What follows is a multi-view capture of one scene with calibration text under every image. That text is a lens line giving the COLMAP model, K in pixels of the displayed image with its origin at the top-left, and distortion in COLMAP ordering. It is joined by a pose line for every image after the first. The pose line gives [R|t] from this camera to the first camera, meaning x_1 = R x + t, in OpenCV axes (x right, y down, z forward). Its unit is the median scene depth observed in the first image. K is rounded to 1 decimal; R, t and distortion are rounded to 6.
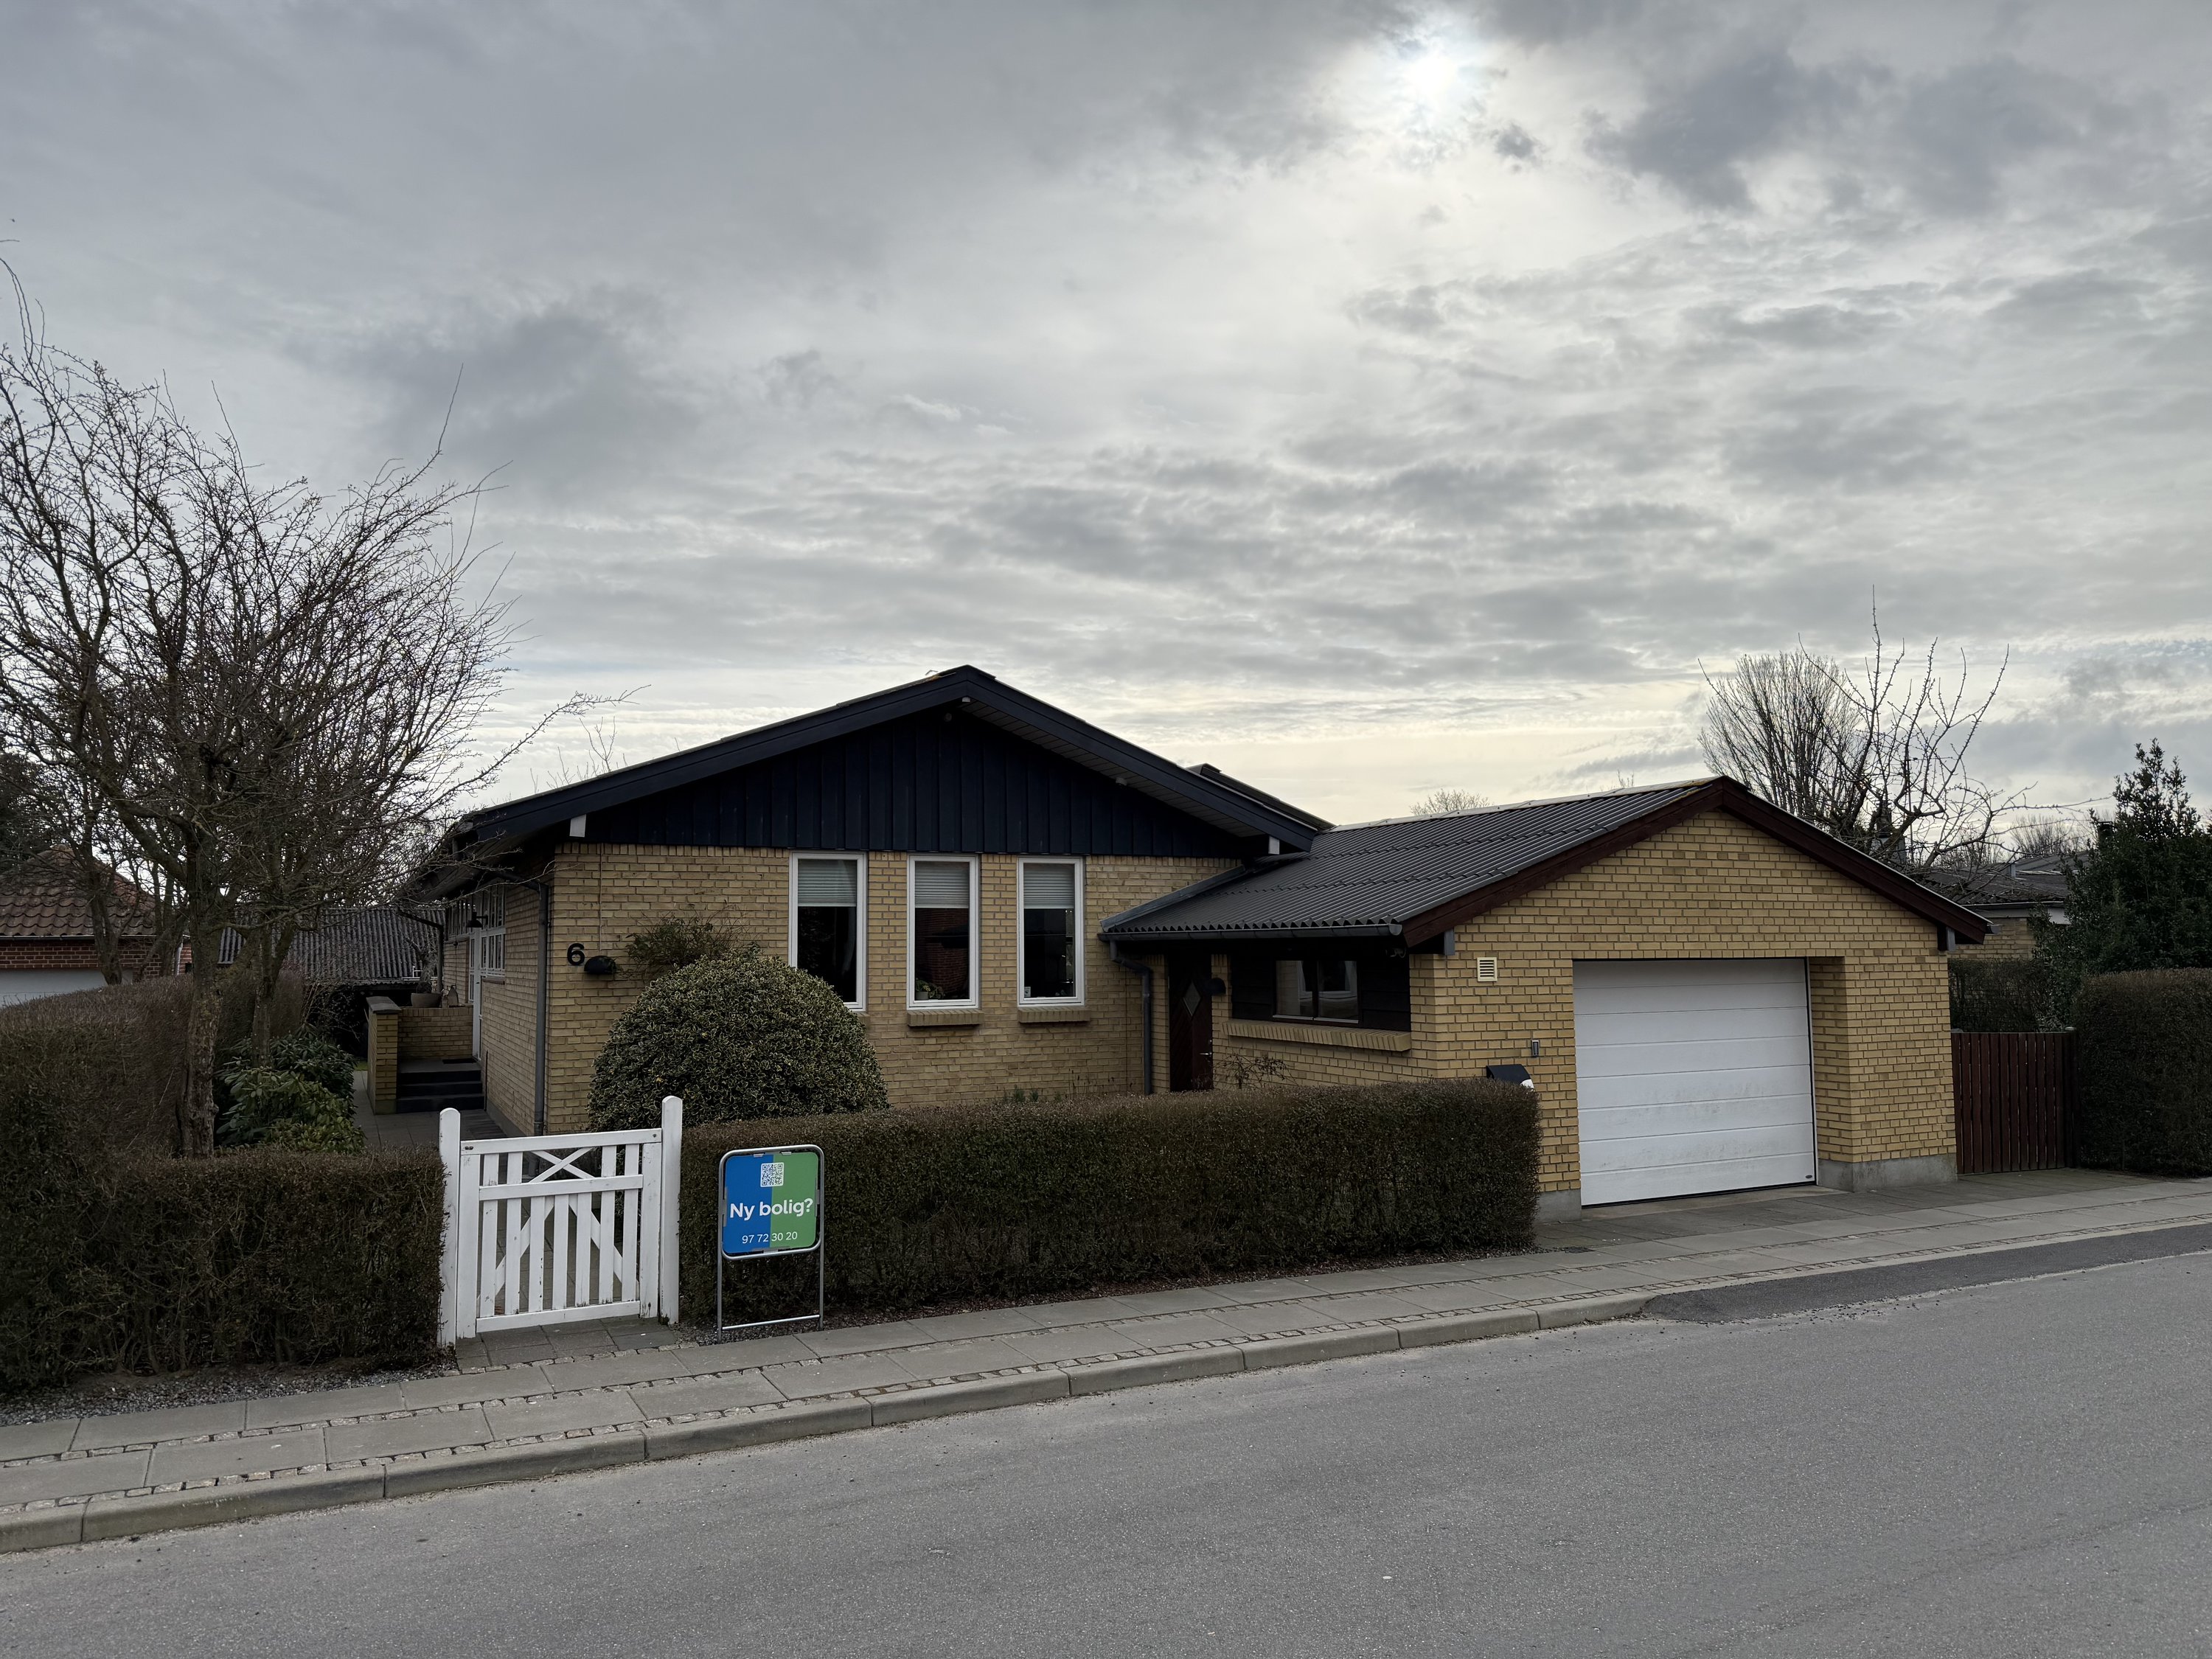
lens RADIAL K [[1556.0, 0, 1120.9], [0, 1556.0, 841.6], [0, 0, 1]] dist [0.061707, -0.002426]
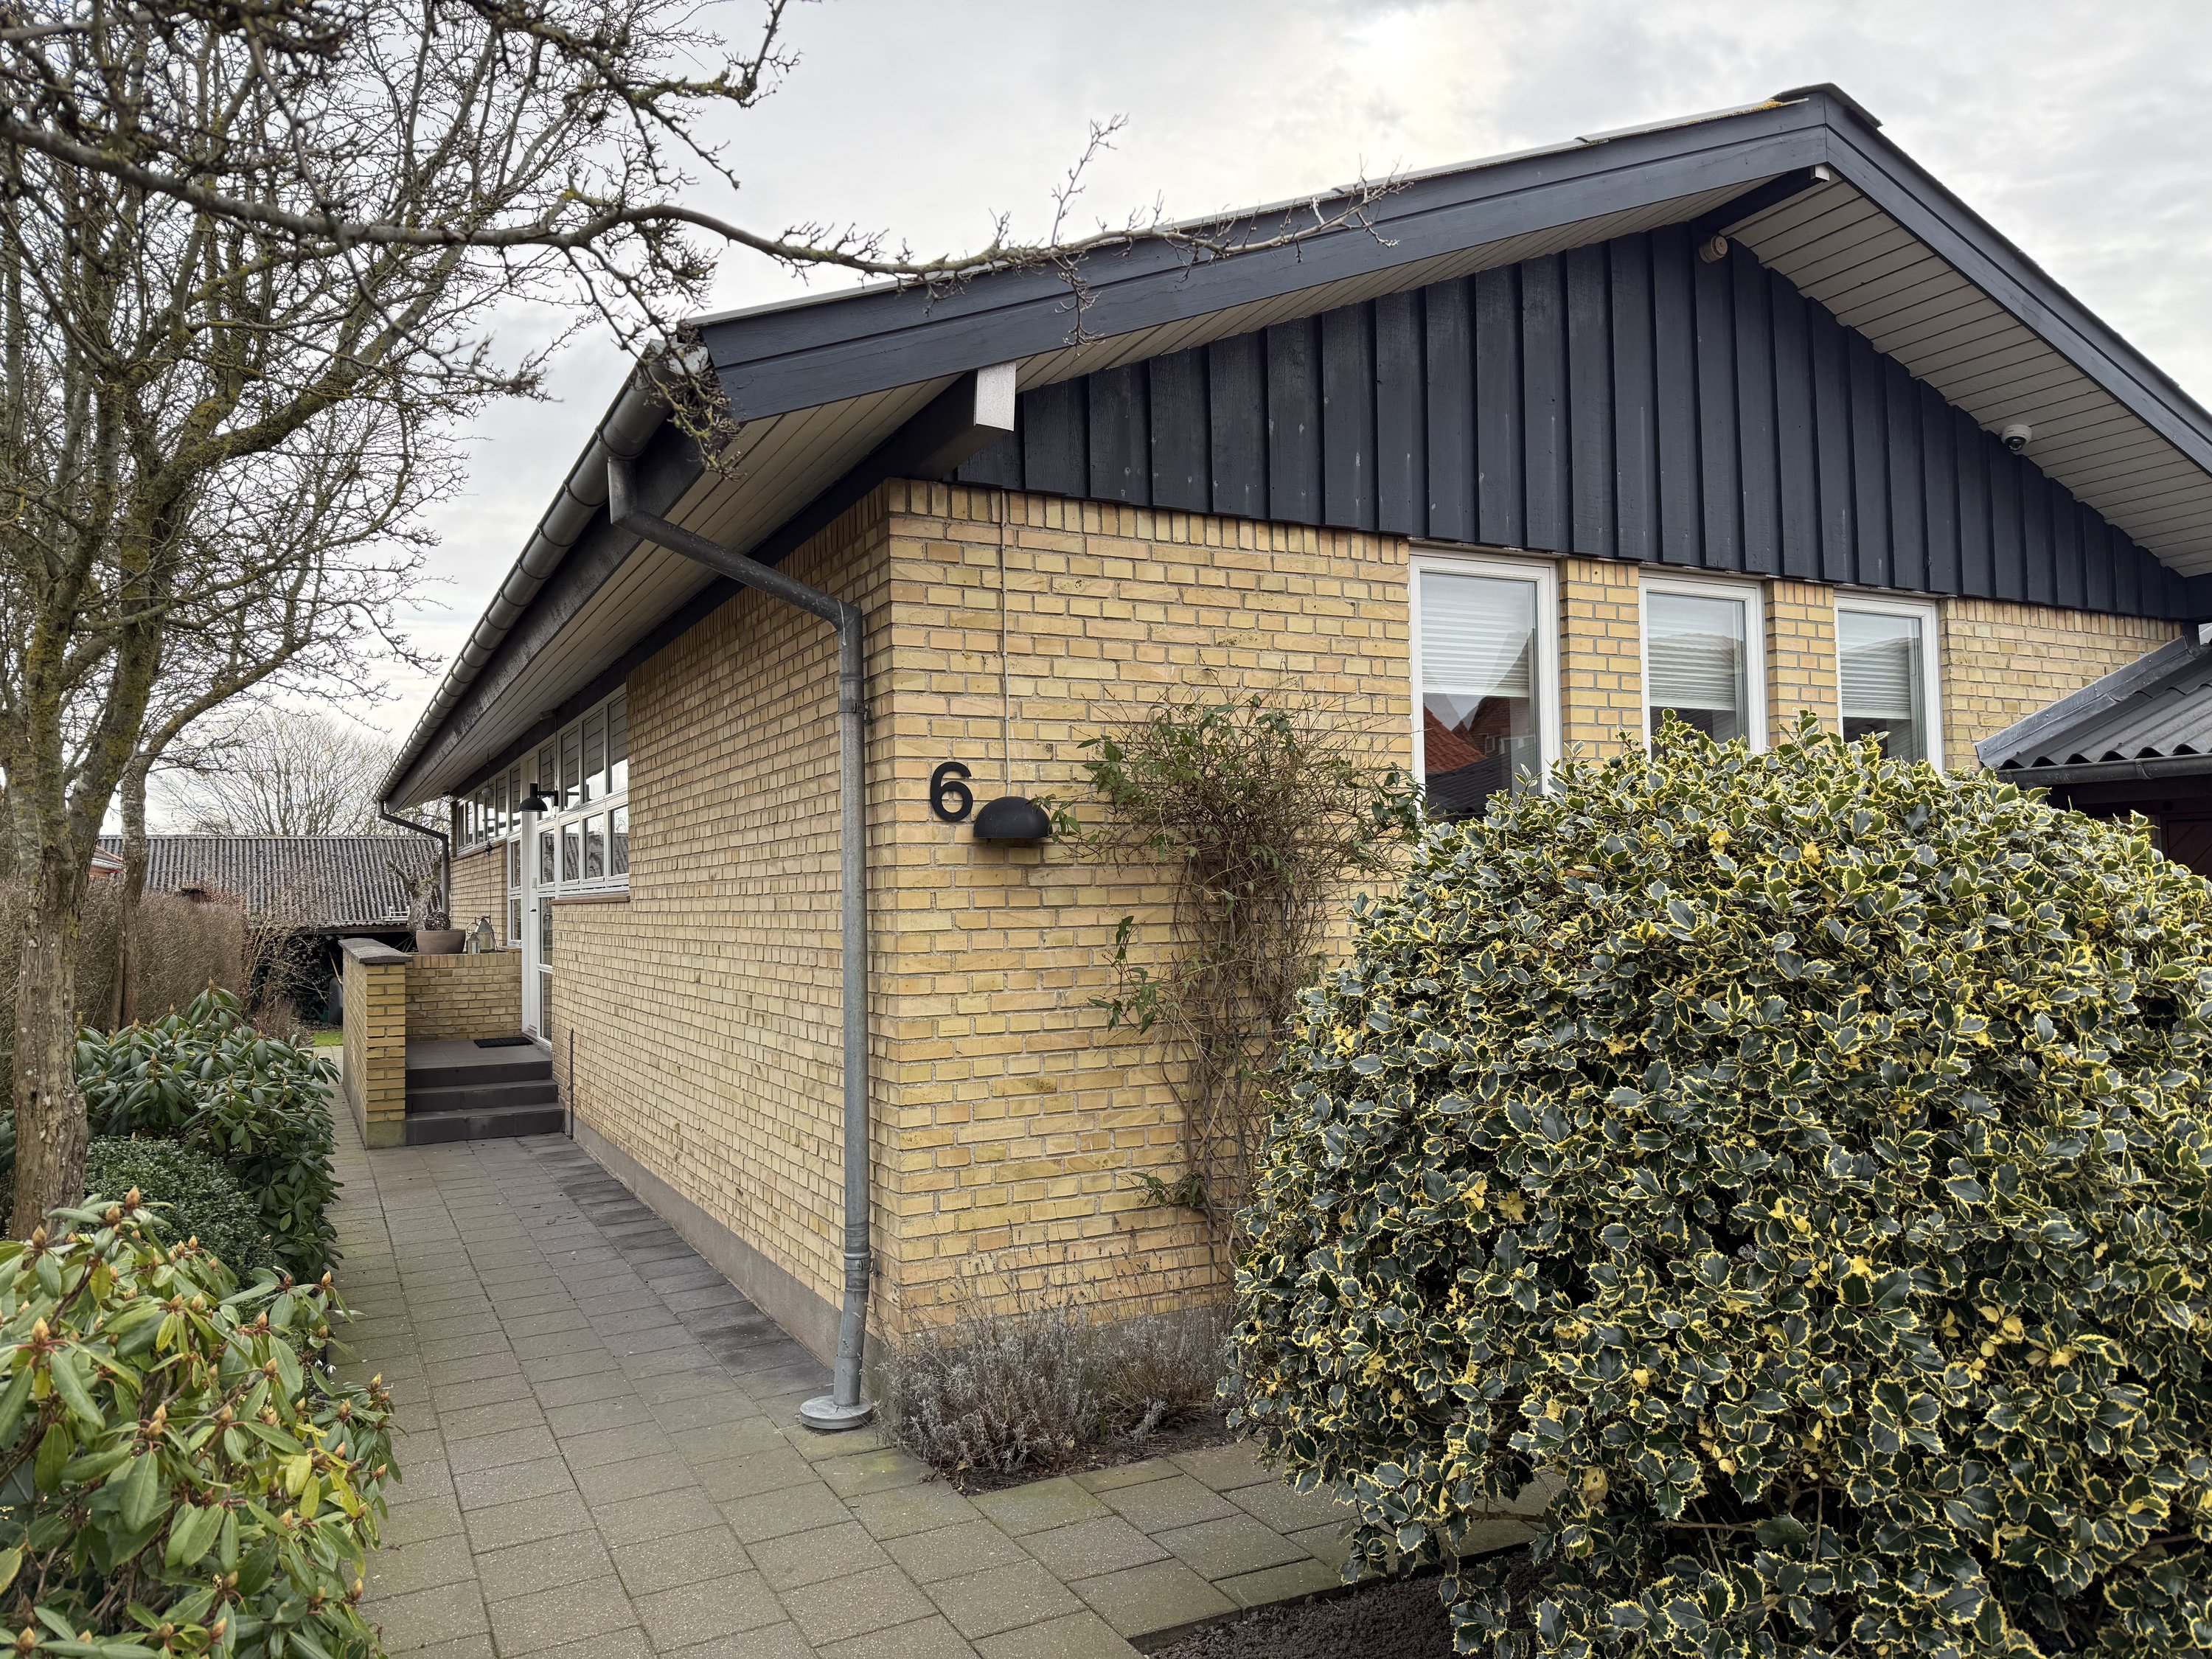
lens RADIAL K [[1556.0, 0, 1090.8], [0, 1556.0, 821.9], [0, 0, 1]] dist [0.061707, -0.002426]
pose [[0.999911, -0.009850, 0.008999, -0.315387], [0.009664, 0.999743, 0.020521, 0.071179], [-0.009199, -0.020433, 0.999749, 0.632139]]
